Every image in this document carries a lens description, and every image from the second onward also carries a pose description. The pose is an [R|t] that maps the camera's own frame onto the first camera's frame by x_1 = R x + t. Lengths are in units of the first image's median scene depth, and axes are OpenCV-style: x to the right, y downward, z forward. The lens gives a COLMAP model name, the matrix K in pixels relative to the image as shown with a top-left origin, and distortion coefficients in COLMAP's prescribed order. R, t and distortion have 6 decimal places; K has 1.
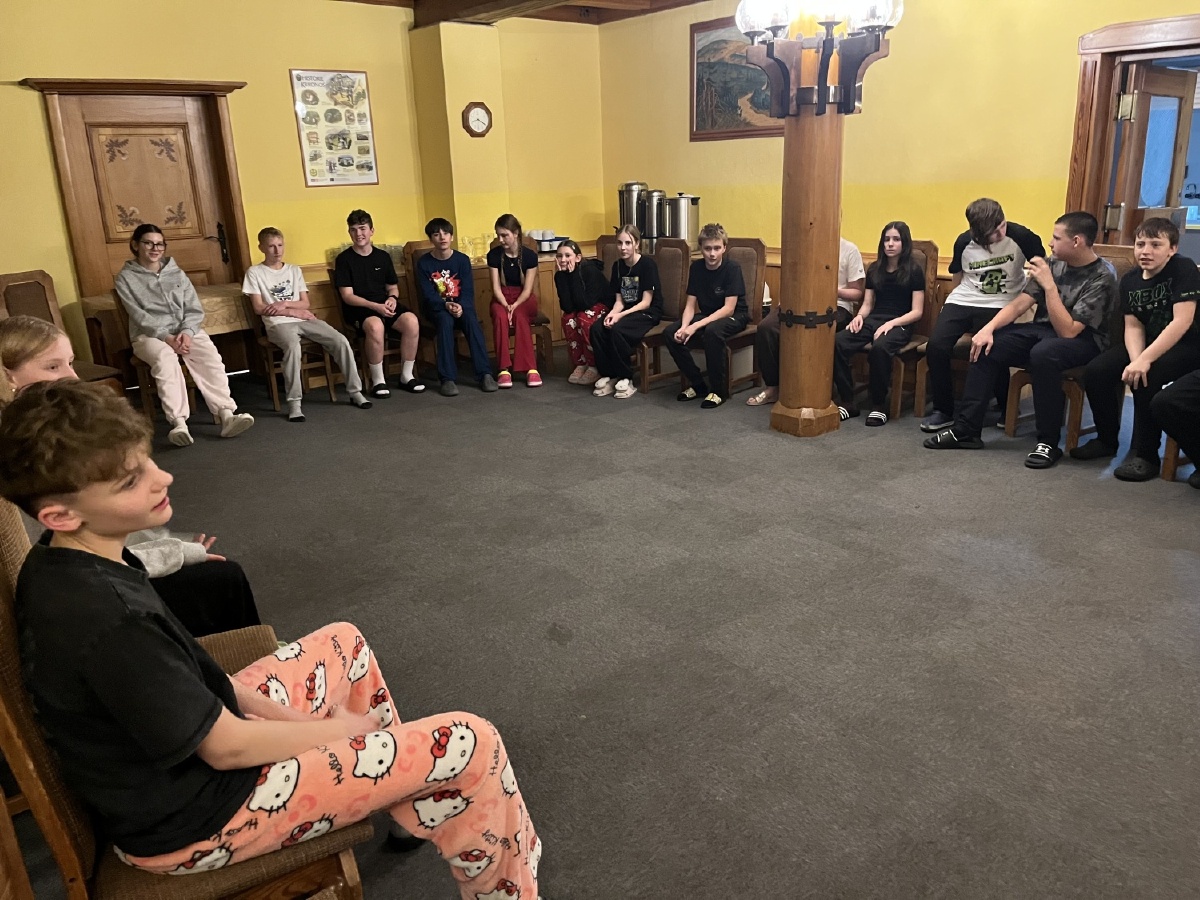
lens RADIAL K [[911.6, 0, 600.0], [0, 911.6, 450.0], [0, 0, 1]] dist [0.064850, -0.094859]
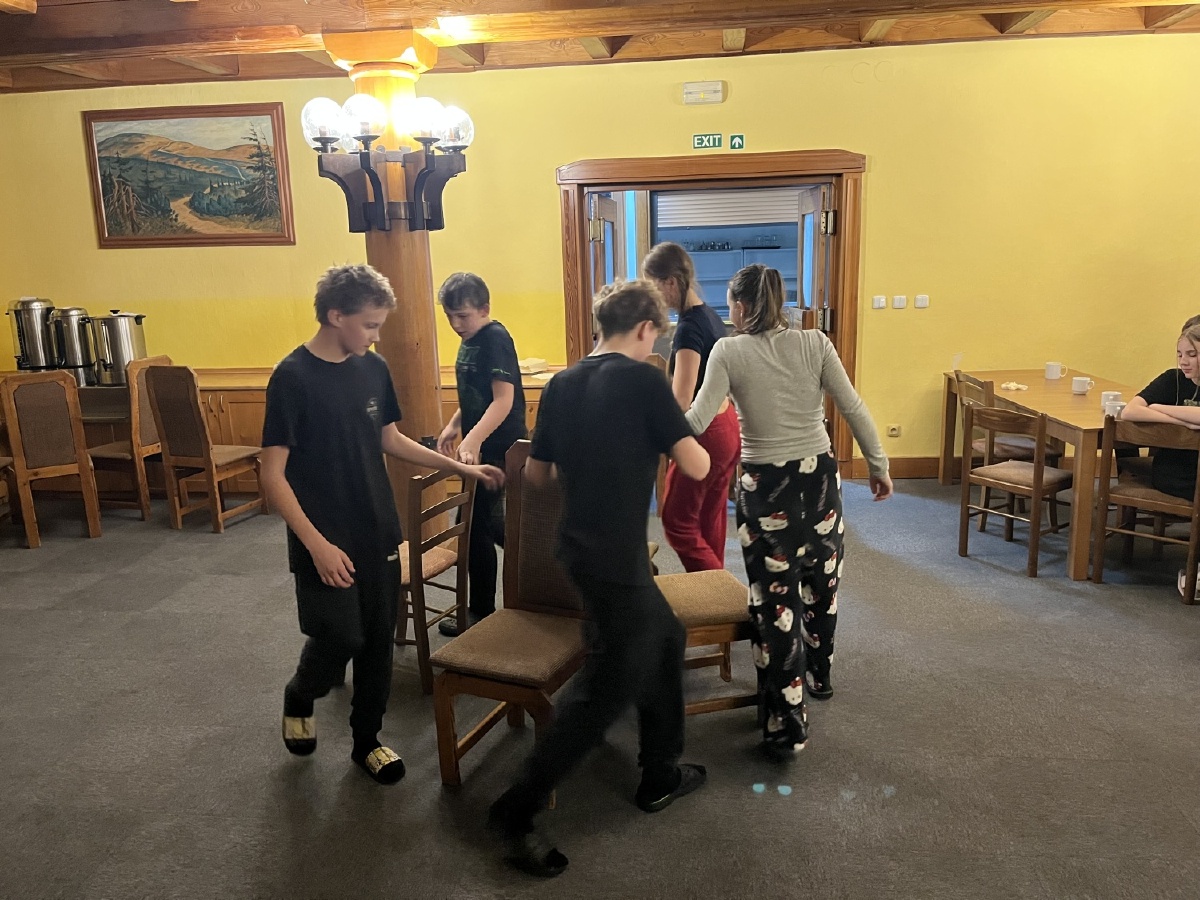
lens RADIAL K [[913.1, 0, 606.1], [0, 913.1, 449.4], [0, 0, 1]] dist [0.051816, -0.080236]
pose [[0.693701, -0.143849, 0.705752, -0.207473], [0.214573, 0.976636, -0.011847, -0.060419], [-0.687559, 0.159653, 0.708359, 0.152668]]
